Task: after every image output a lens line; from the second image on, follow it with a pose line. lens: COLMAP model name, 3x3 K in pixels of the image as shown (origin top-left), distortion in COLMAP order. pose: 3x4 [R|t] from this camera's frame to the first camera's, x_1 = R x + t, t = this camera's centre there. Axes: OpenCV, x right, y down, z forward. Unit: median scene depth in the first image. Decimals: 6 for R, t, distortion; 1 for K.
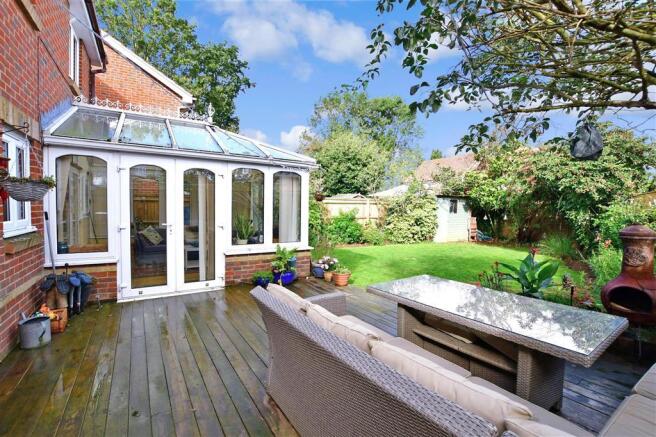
lens RADIAL K [[293.8, 0, 329.0], [0, 293.8, 219.9], [0, 0, 1]] dist [-0.026452, -0.000054]
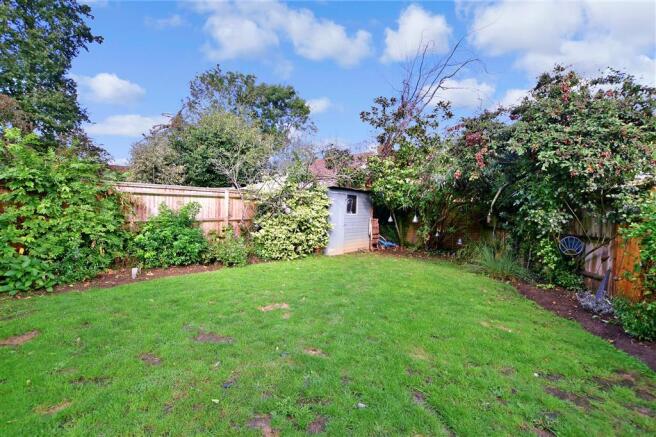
lens RADIAL K [[293.8, 0, 328.5], [0, 293.8, 216.9], [0, 0, 1]] dist [-0.026452, -0.000054]
pose [[0.940652, 0.000636, 0.339373, 0.130693], [0.003456, 0.999928, -0.011453, -0.006050], [-0.339356, 0.011946, 0.940582, 0.350521]]
